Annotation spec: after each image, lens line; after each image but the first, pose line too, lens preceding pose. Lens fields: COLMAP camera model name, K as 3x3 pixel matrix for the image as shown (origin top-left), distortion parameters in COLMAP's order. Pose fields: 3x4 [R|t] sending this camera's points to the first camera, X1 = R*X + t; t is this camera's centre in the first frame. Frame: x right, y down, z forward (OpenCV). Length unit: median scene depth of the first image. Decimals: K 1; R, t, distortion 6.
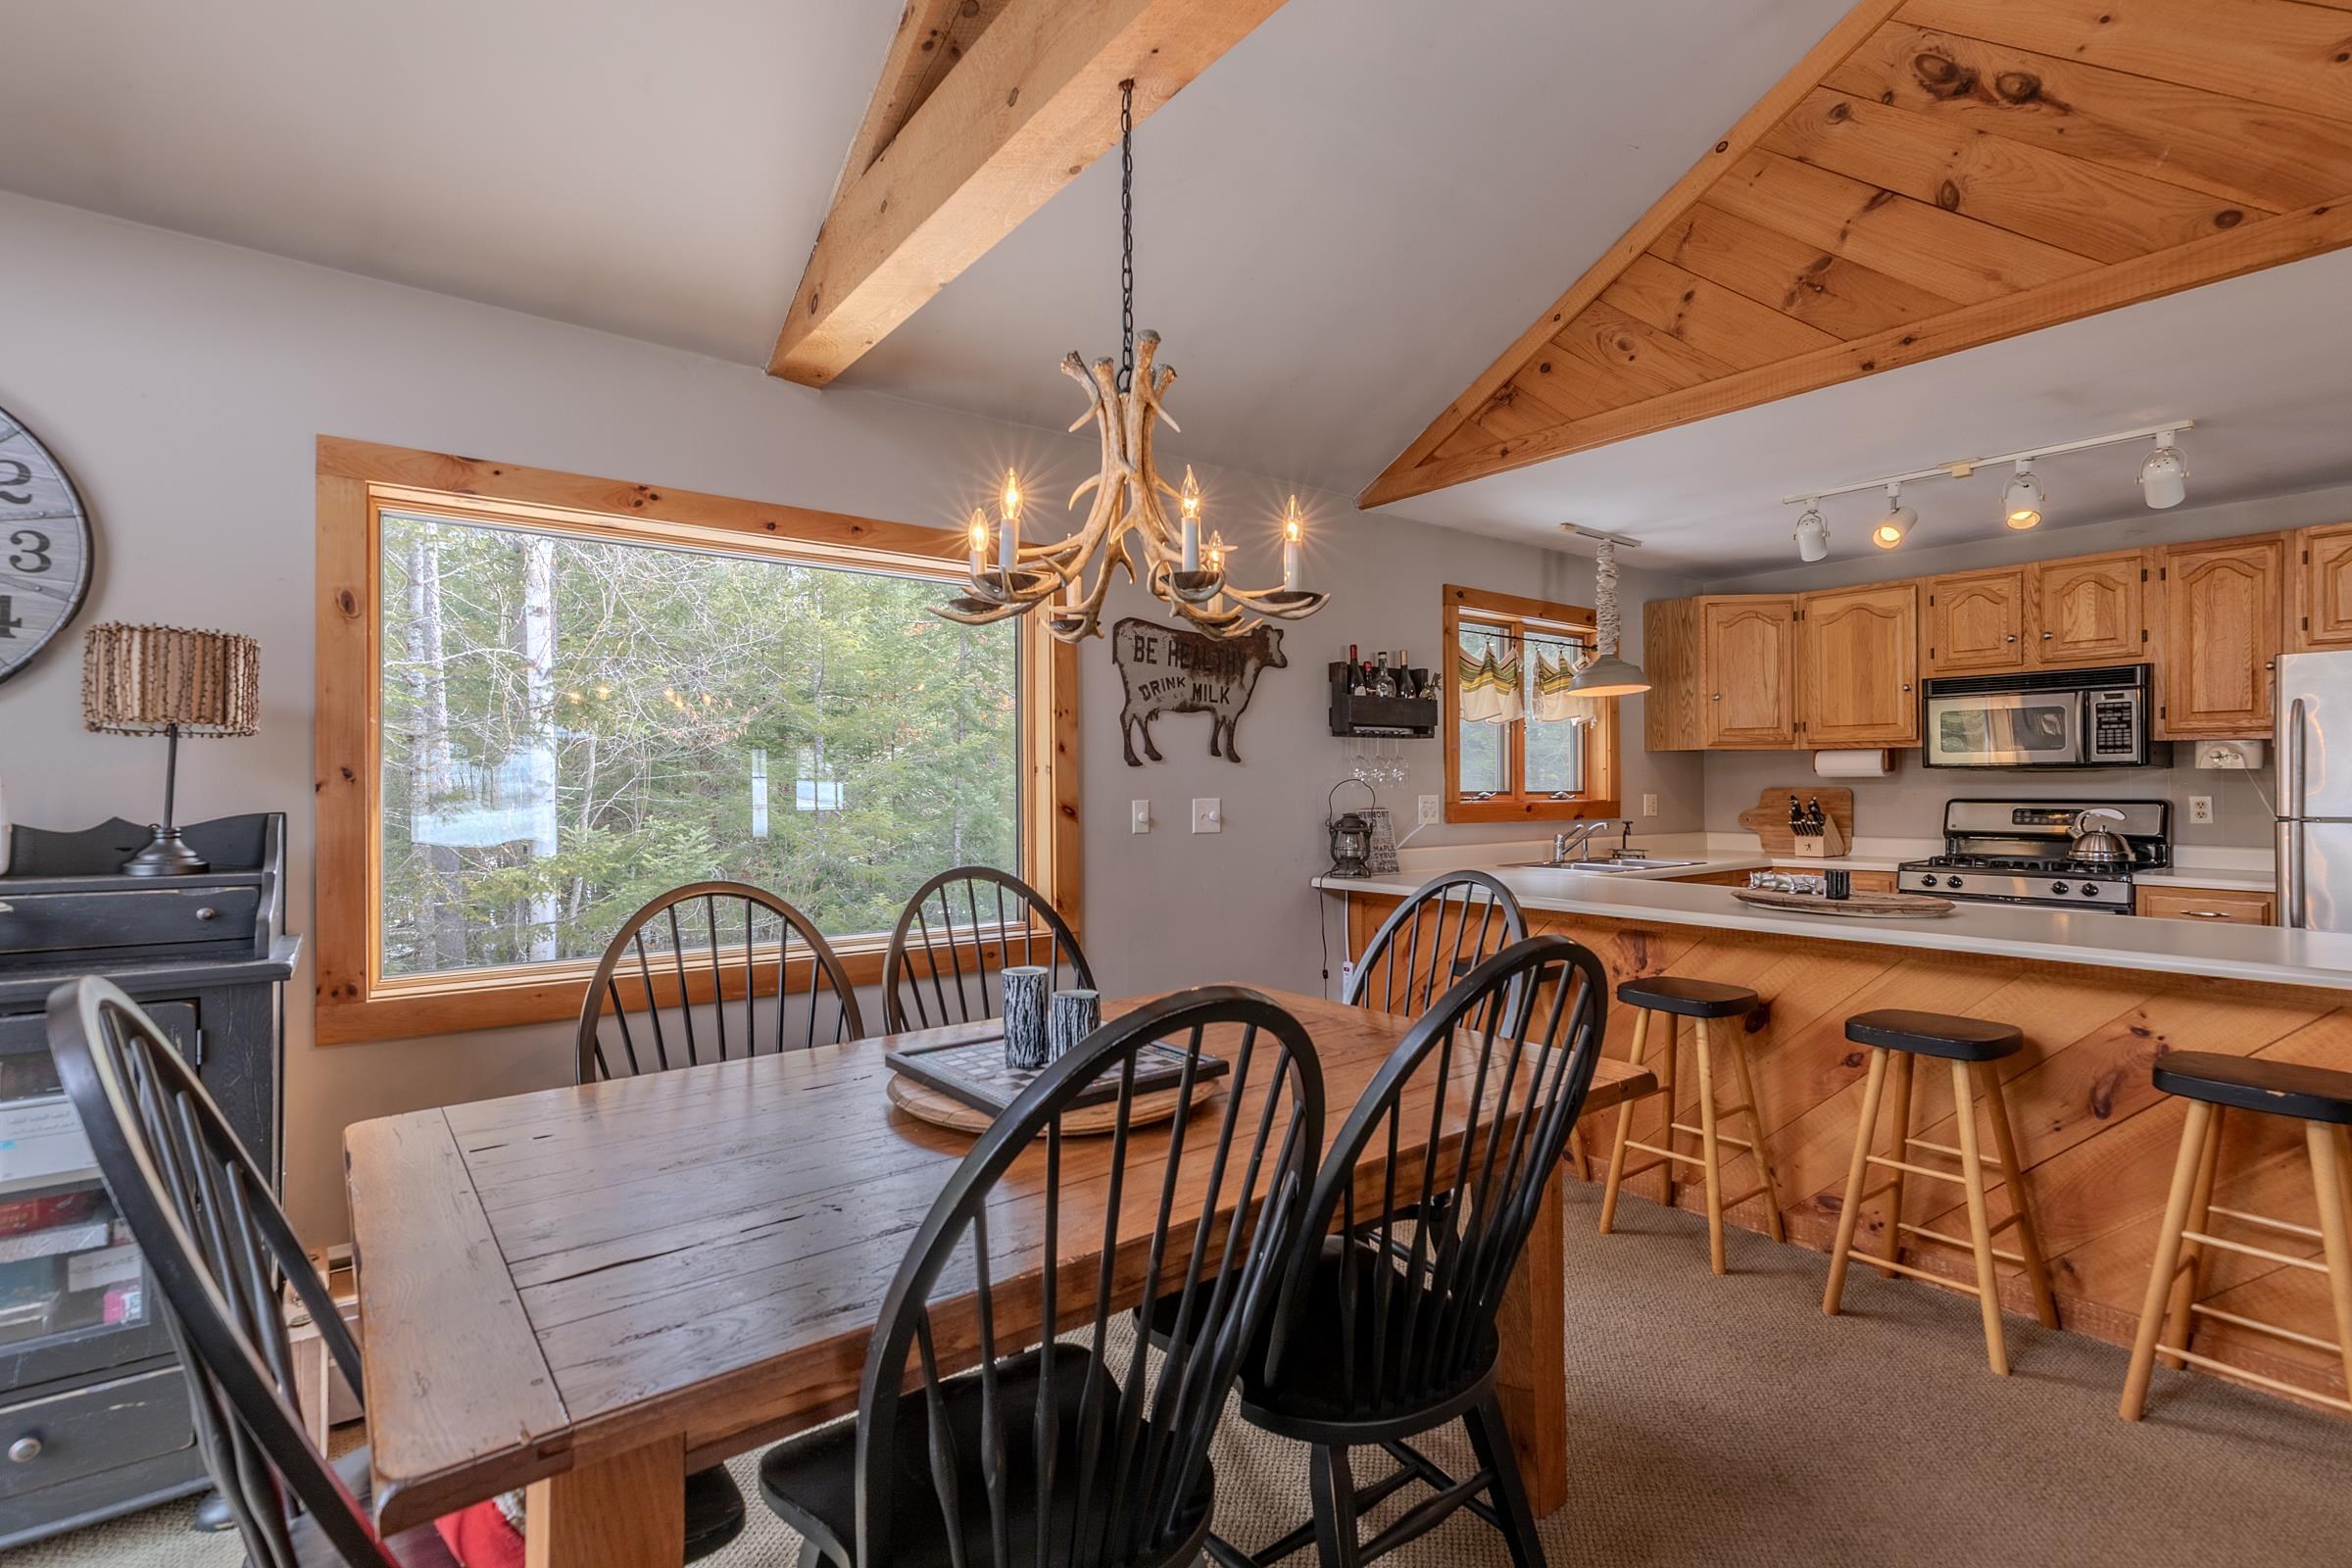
lens RADIAL K [[1084.6, 0, 1156.8], [0, 1084.6, 780.9], [0, 0, 1]] dist [0.002600, 0.000810]
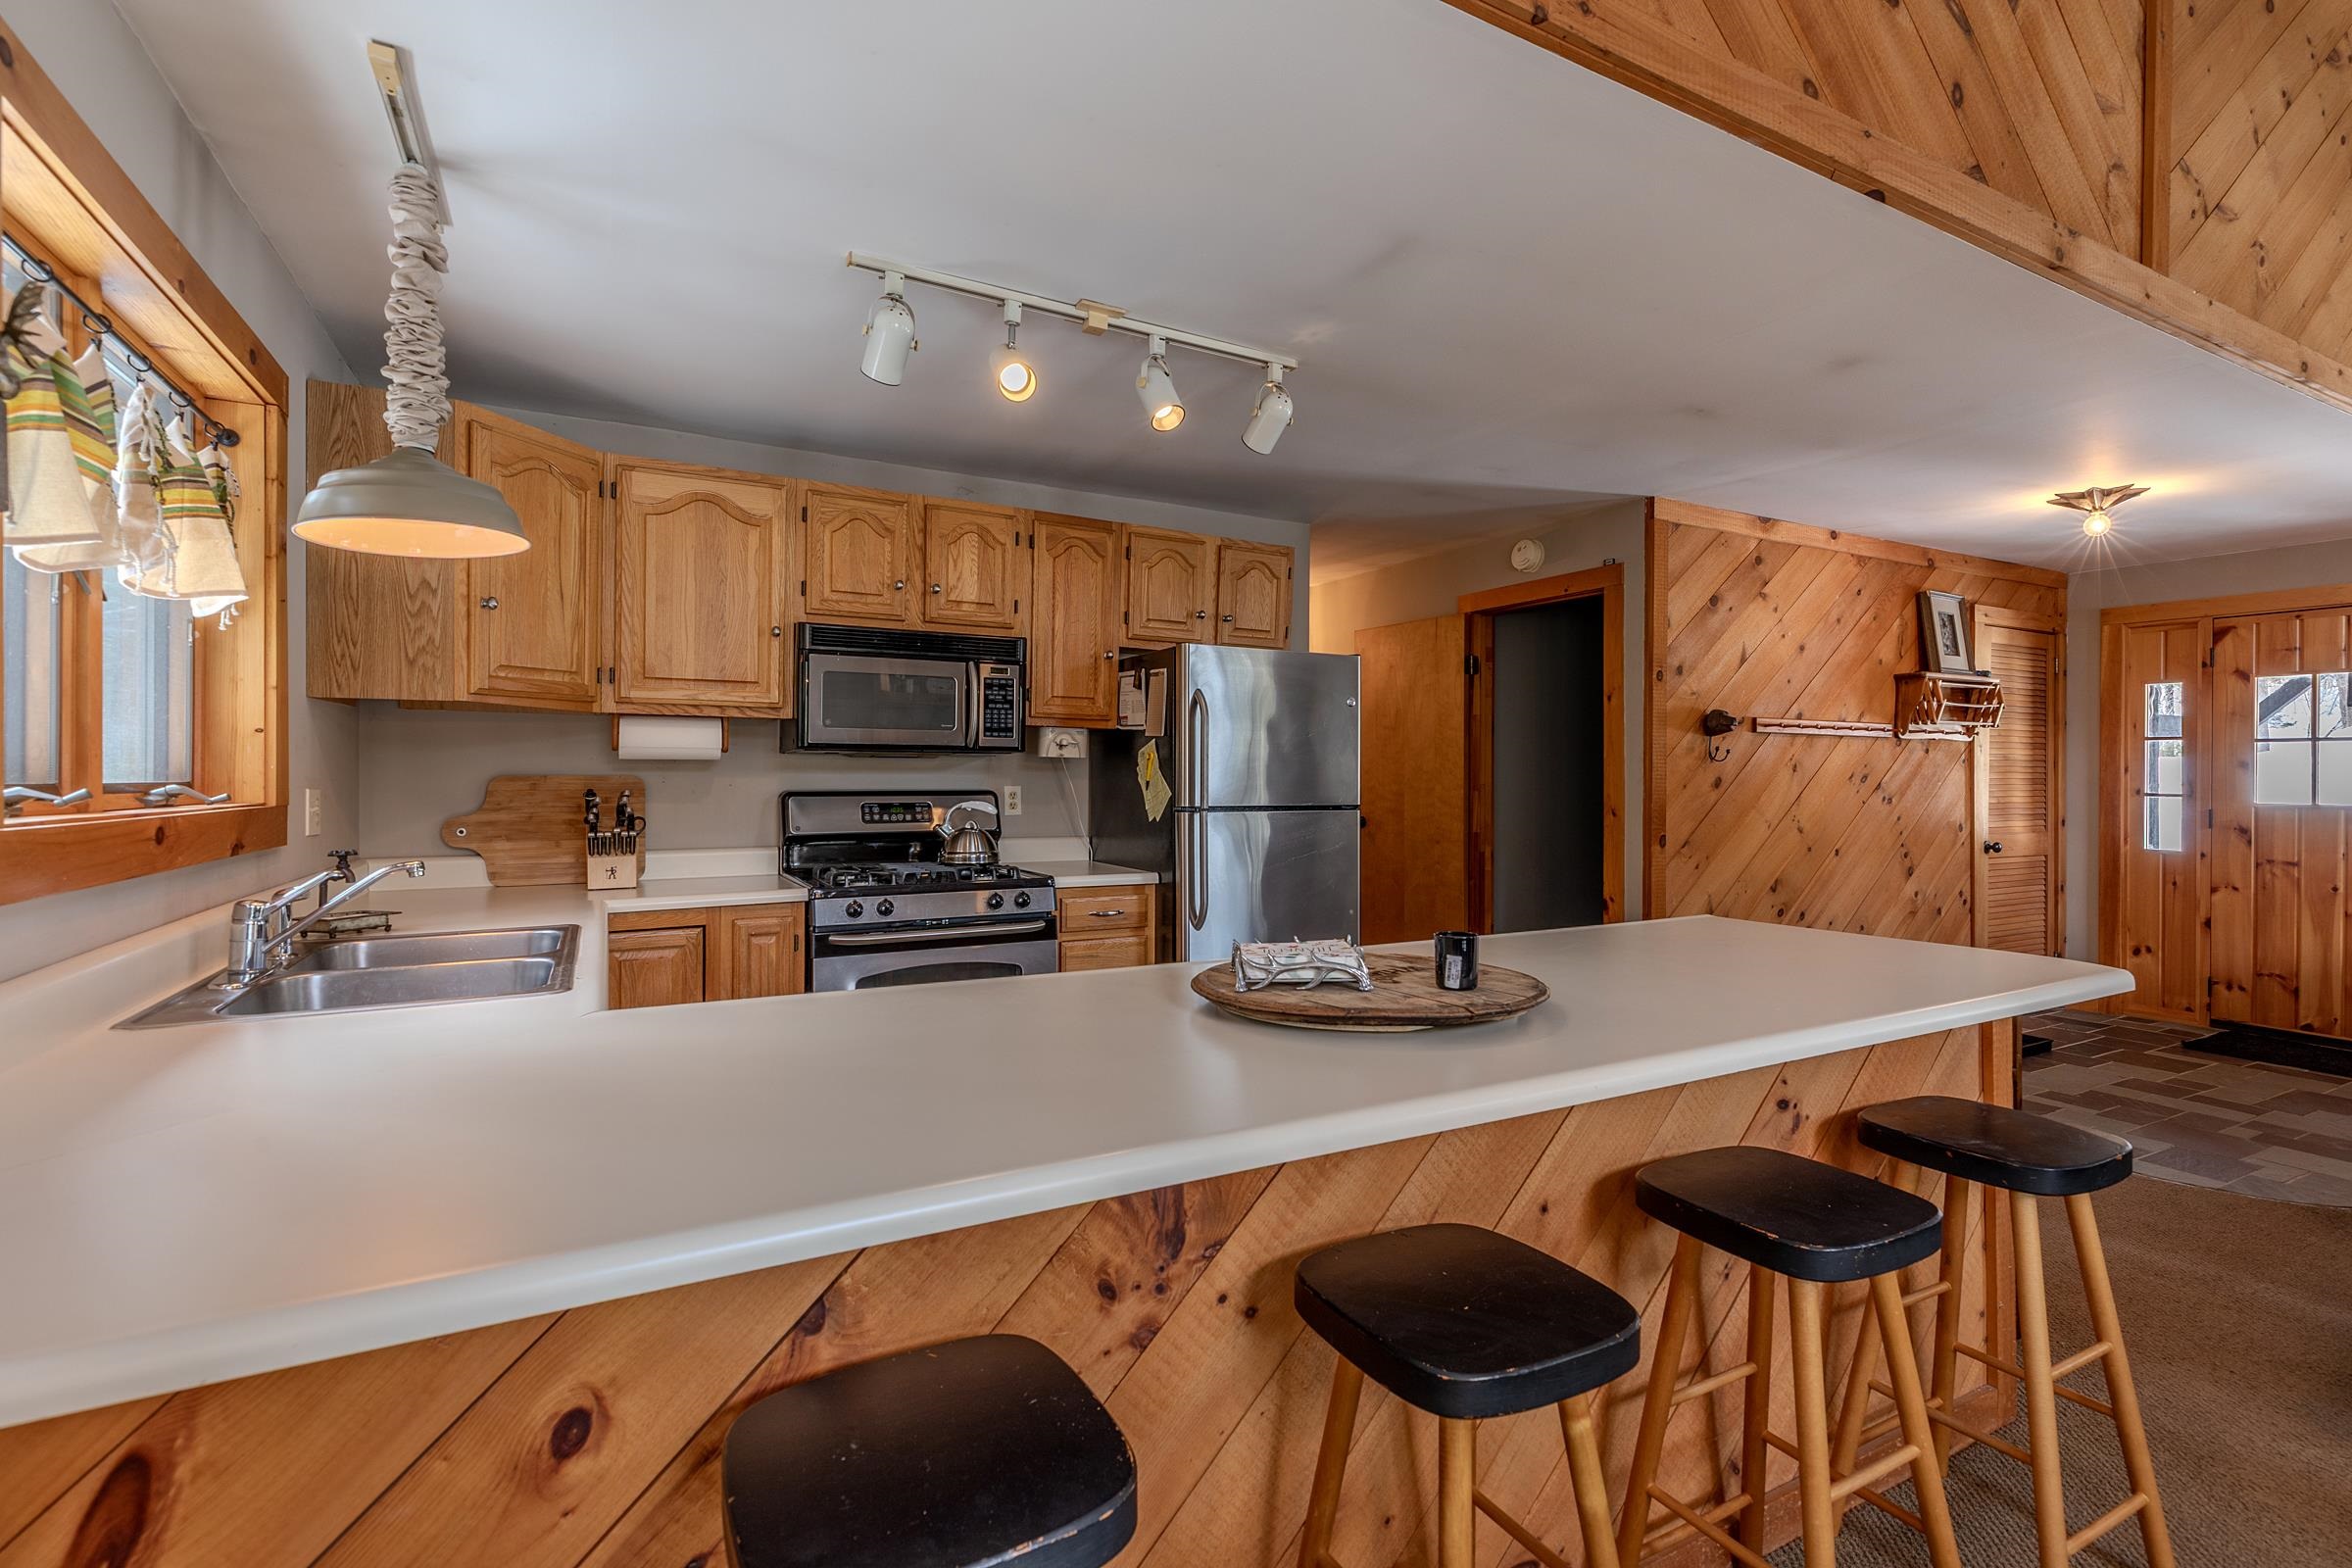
lens RADIAL K [[1065.1, 0, 1177.5], [0, 1065.1, 774.8], [0, 0, 1]] dist [0.001652, 0.000318]
pose [[0.143360, 0.003508, 0.989664, 0.064957], [-0.010065, 0.999947, -0.002087, 0.004649], [-0.989619, -0.009662, 0.143388, 0.746262]]
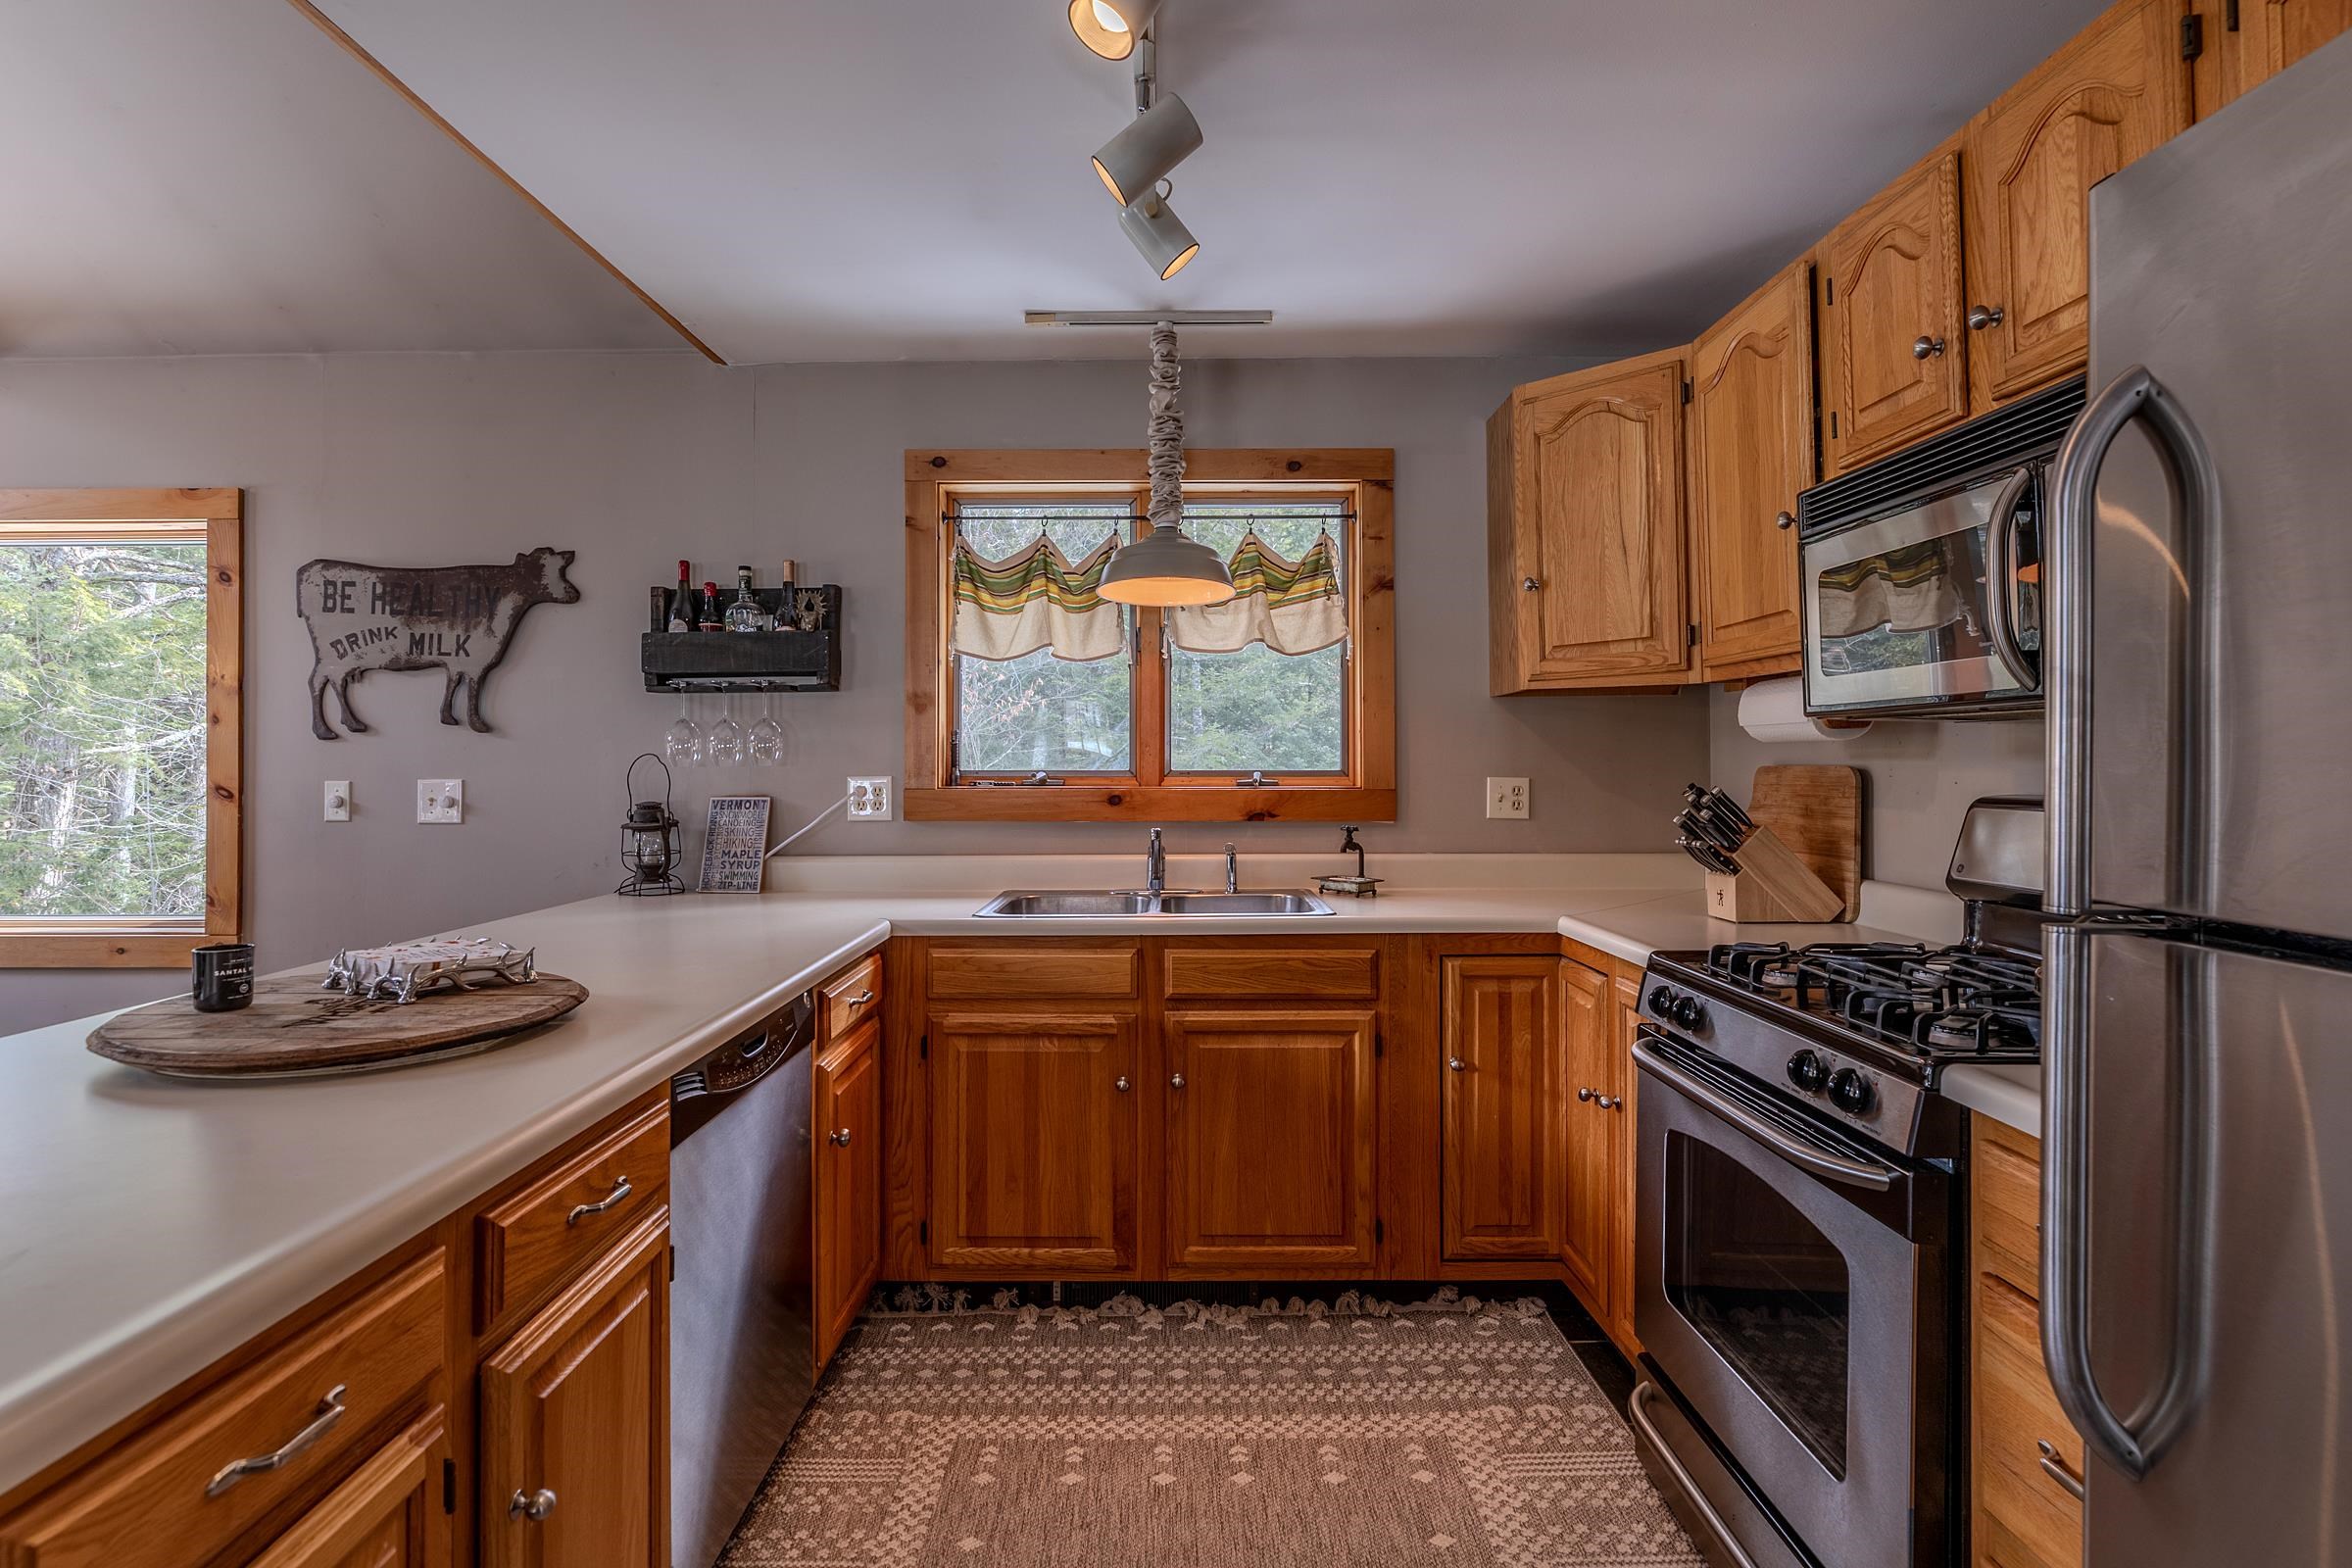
lens RADIAL K [[1144.4, 0, 1164.2], [0, 1144.4, 761.4], [0, 0, 1]] dist [-0.015076, 0.000086]
pose [[0.801390, 0.000219, -0.598143, 0.871052], [0.003767, 0.999978, 0.005413, 0.000776], [0.598131, -0.006591, 0.801371, 0.597844]]
